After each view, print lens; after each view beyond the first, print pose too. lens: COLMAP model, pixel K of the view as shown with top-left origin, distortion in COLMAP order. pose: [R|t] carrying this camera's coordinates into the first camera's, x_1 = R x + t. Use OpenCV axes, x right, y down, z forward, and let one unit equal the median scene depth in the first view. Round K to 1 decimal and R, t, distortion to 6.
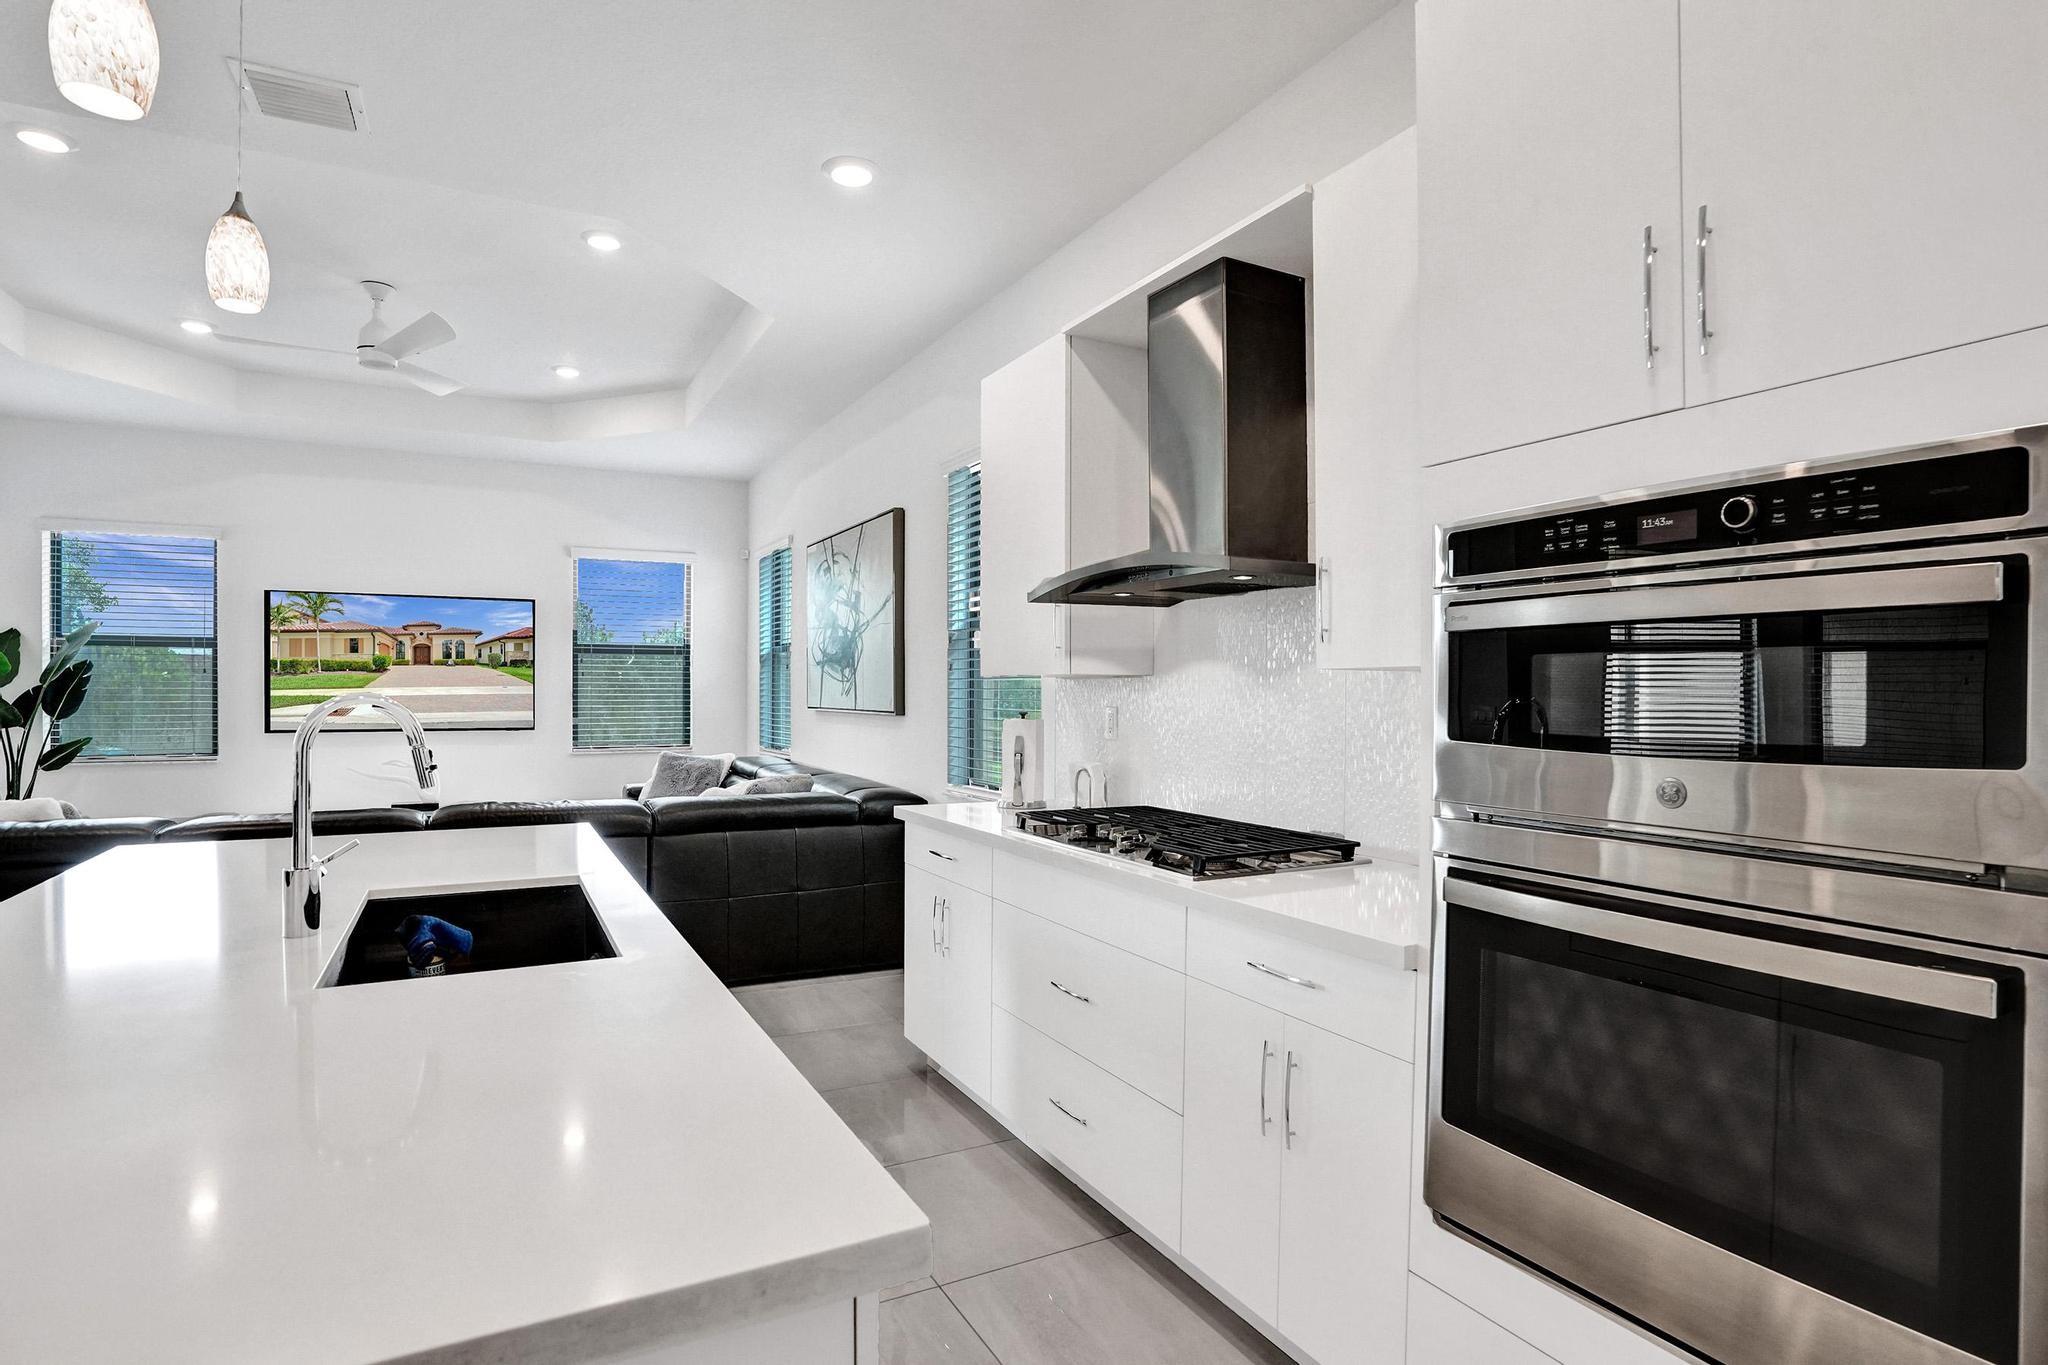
lens RADIAL K [[1048.8, 0, 1024.0], [0, 1048.8, 682.5], [0, 0, 1]] dist [-0.000062, 0.000016]
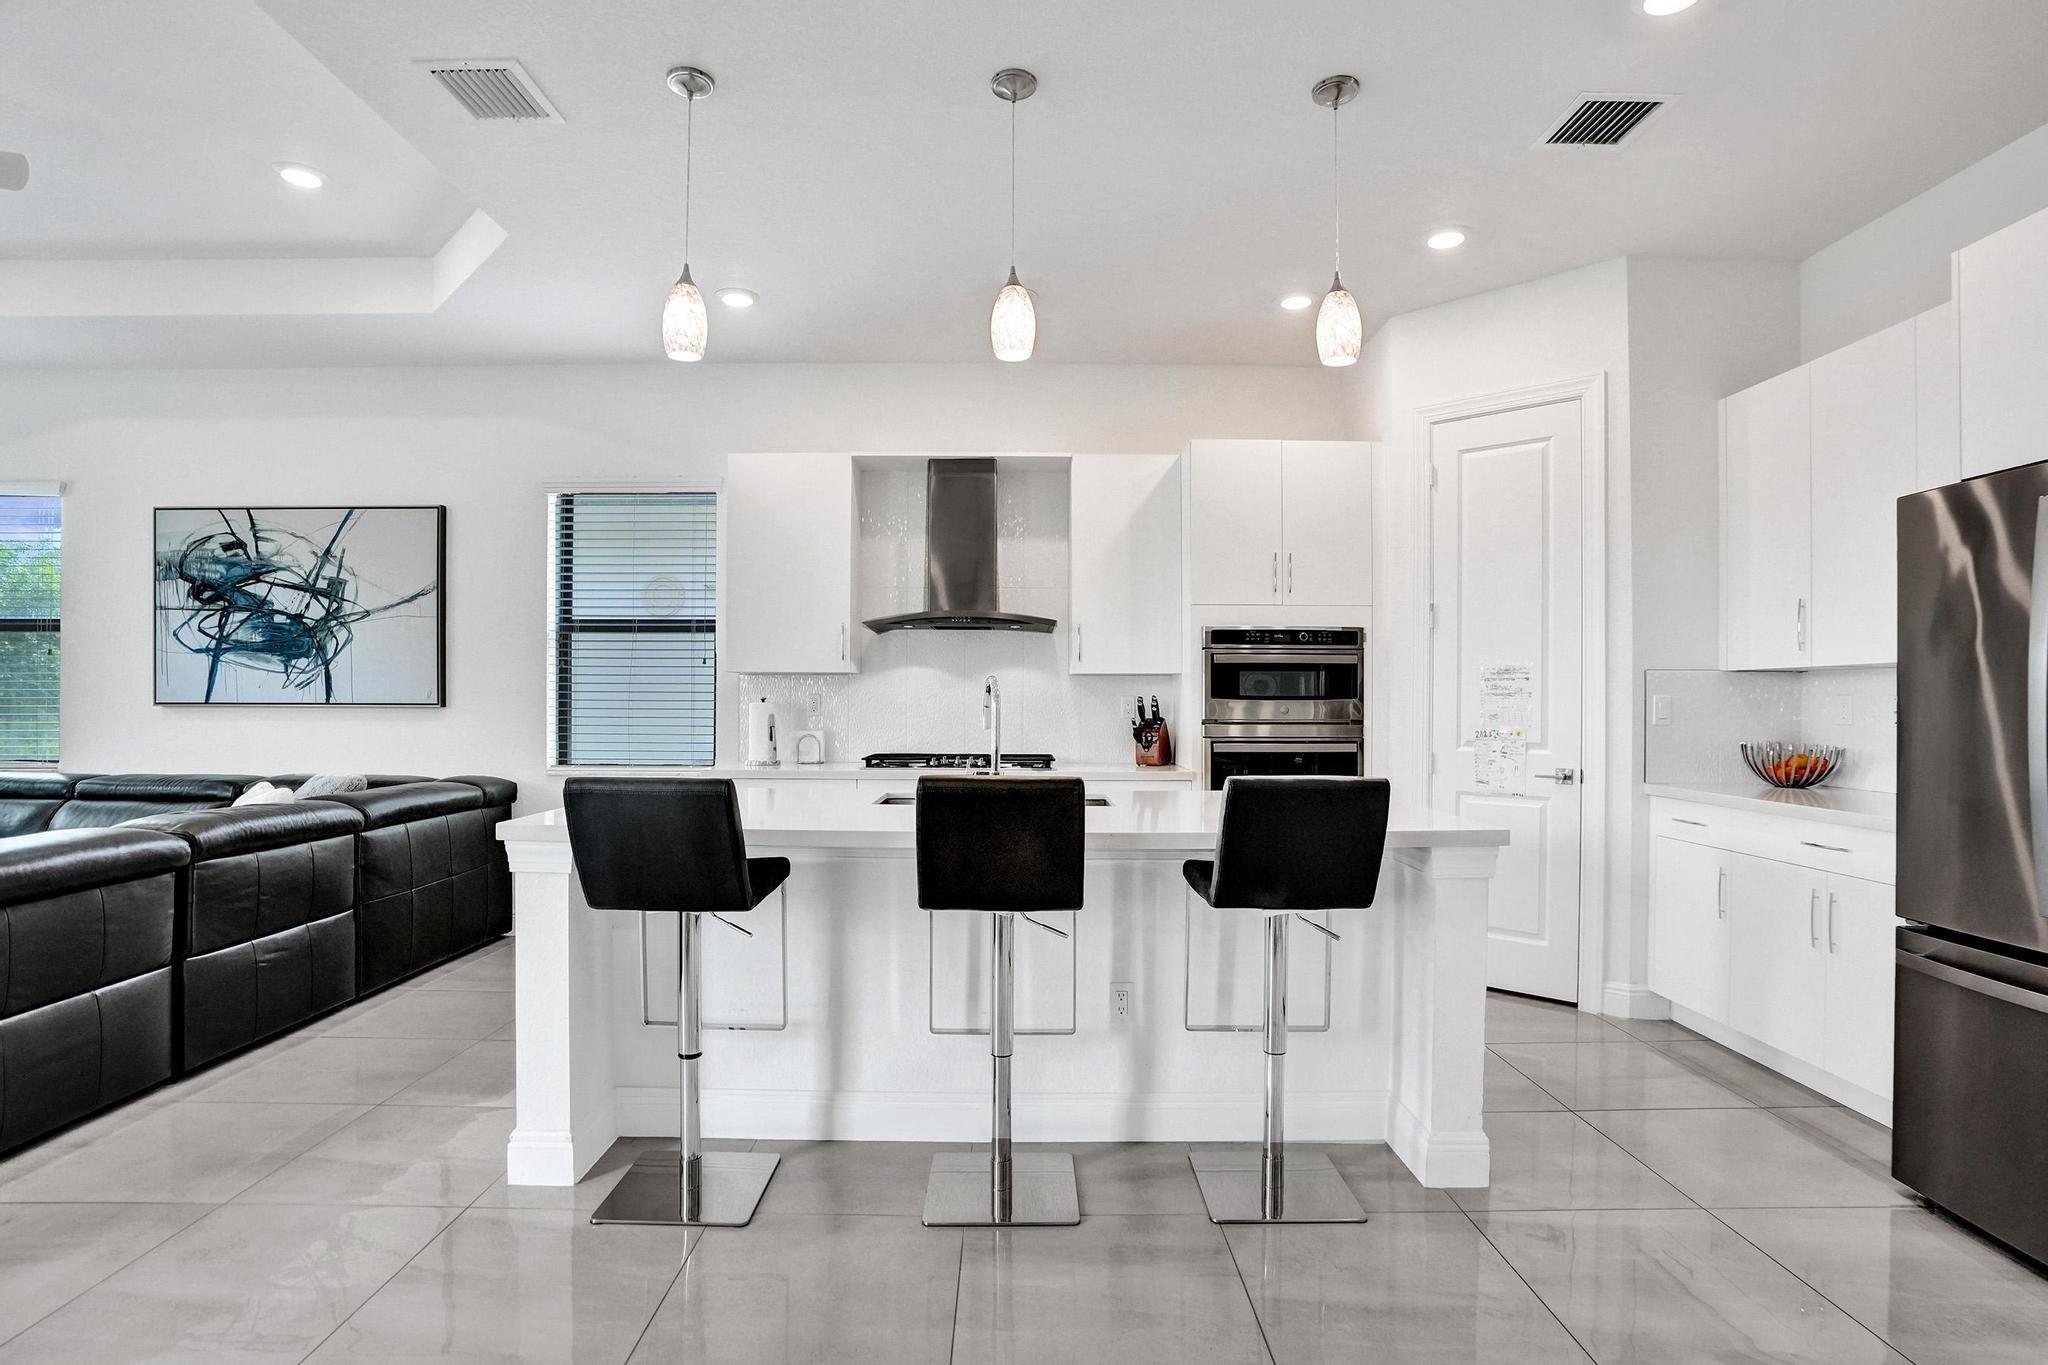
lens RADIAL K [[969.2, 0, 1022.7], [0, 969.2, 695.4], [0, 0, 1]] dist [-0.000056, -0.000025]
pose [[0.450858, 0.004812, 0.892583, -1.574752], [-0.007509, 0.999971, -0.001598, 0.038187], [-0.892564, -0.005982, 0.450881, 0.141990]]
